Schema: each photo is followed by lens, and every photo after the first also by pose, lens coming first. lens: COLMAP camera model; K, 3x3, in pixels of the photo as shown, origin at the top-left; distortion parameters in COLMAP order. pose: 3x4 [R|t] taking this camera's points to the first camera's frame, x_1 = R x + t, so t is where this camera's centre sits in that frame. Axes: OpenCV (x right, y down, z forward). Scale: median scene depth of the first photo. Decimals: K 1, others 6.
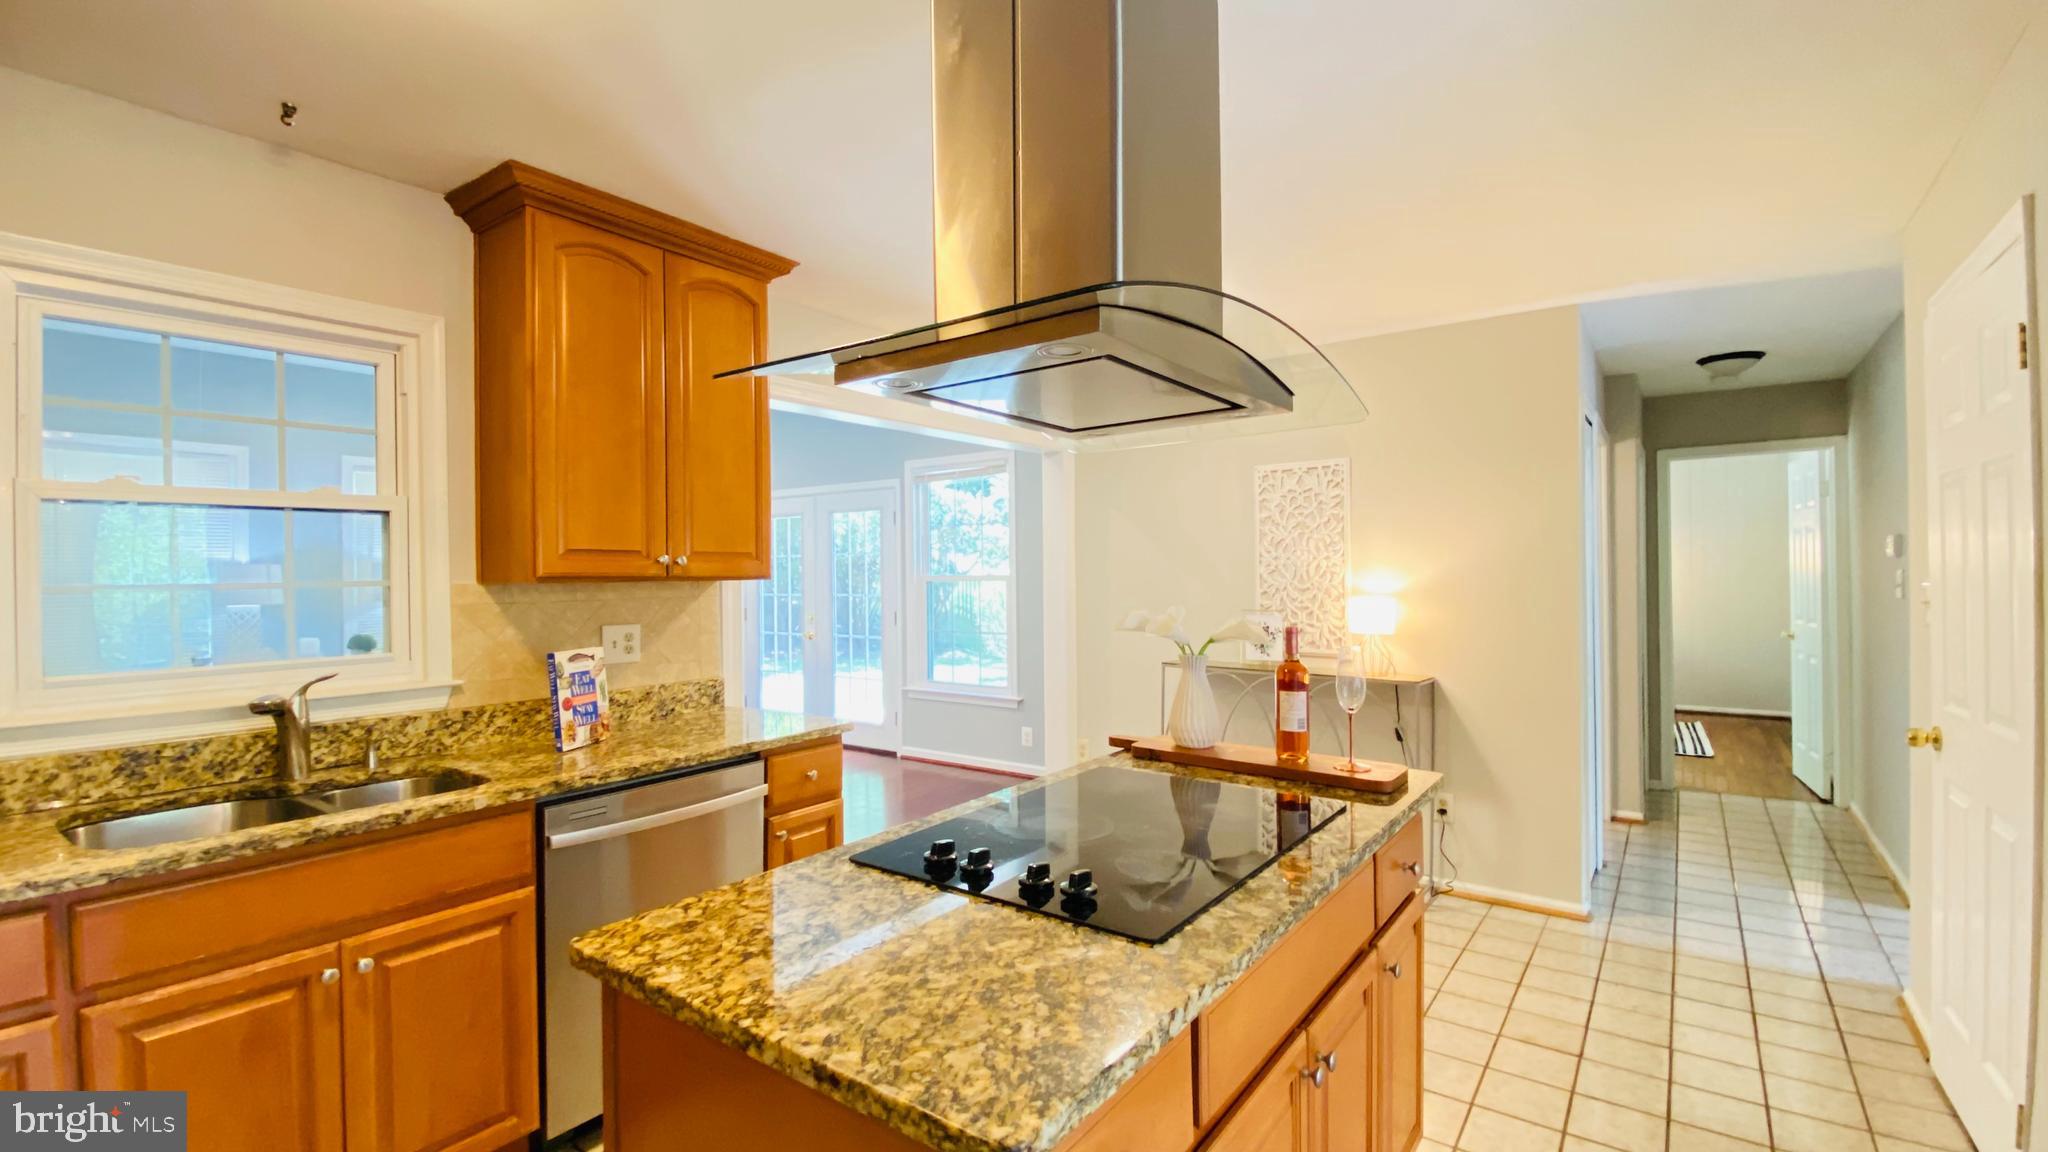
lens RADIAL K [[903.1, 0, 1024.0], [0, 903.1, 576.0], [0, 0, 1]] dist [0.040463, -0.033642]
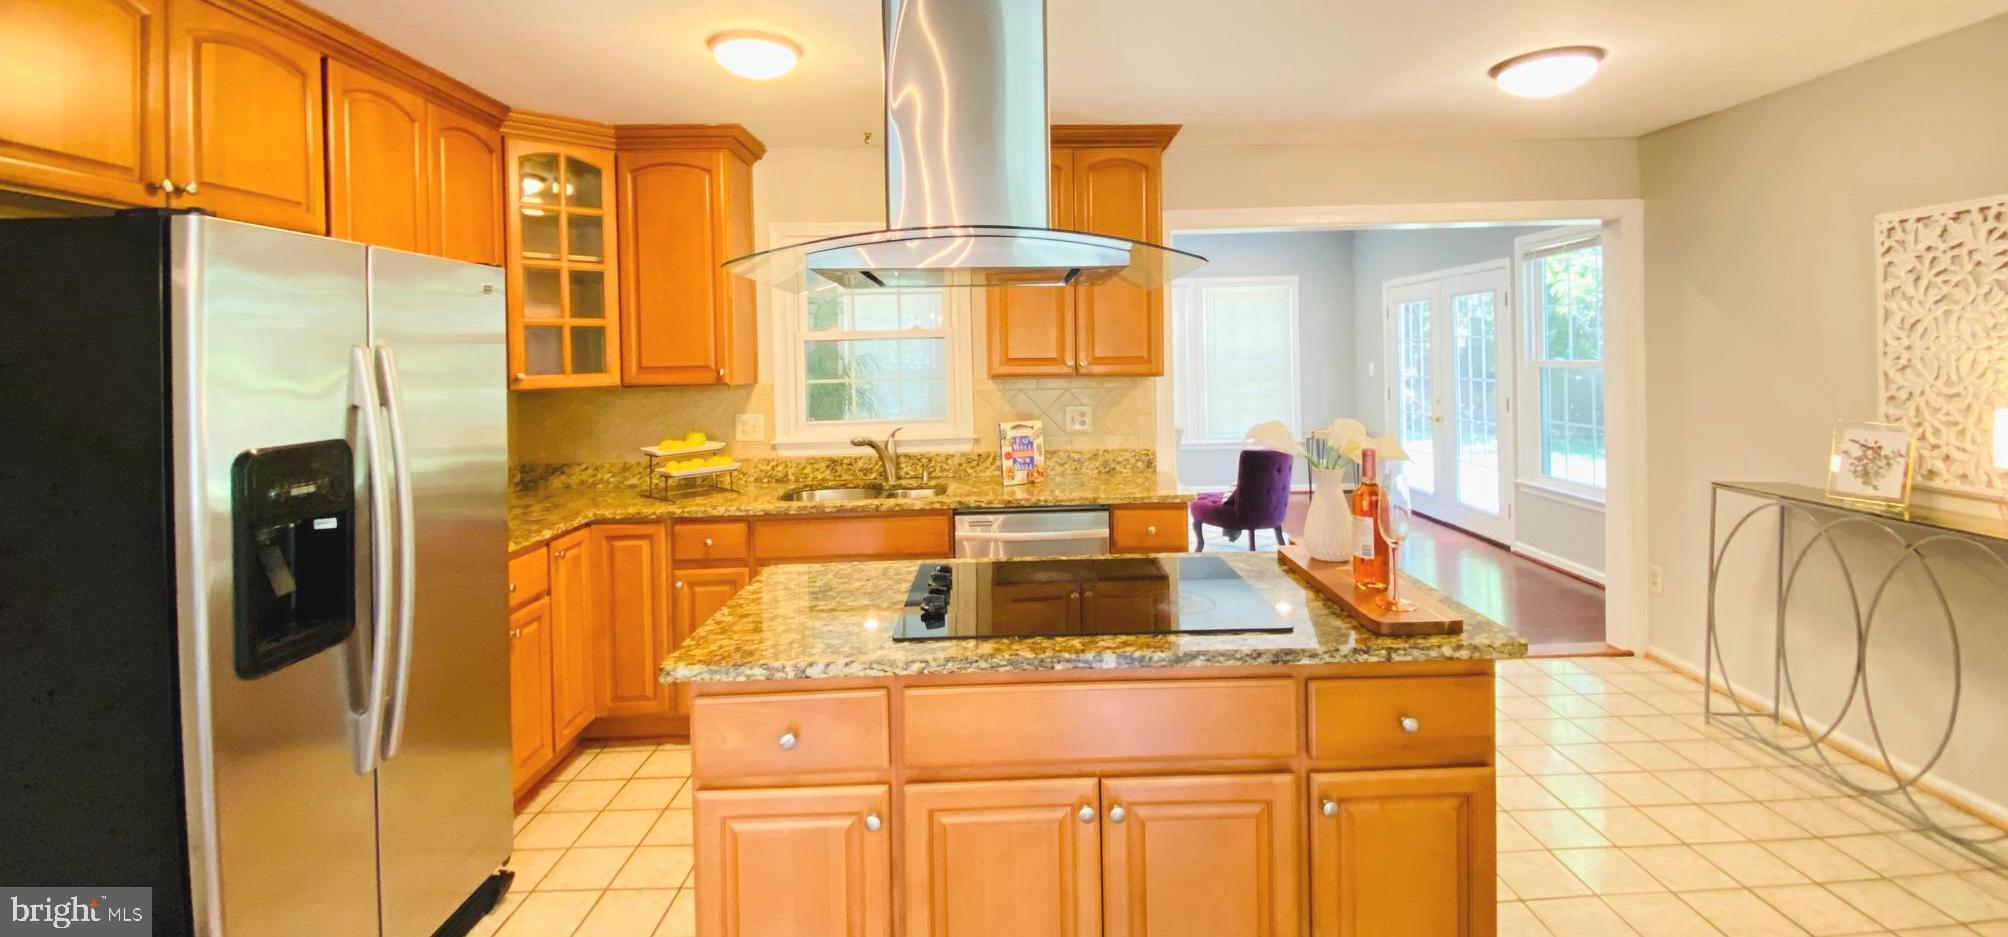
lens RADIAL K [[842.8, 0, 1009.1], [0, 842.8, 354.2], [0, 0, 1]] dist [0.031425, -0.000357]
pose [[0.617003, -0.002202, -0.786958, 0.610914], [0.009583, 0.999943, 0.004716, -0.039710], [0.786903, -0.010451, 0.616989, 0.096818]]
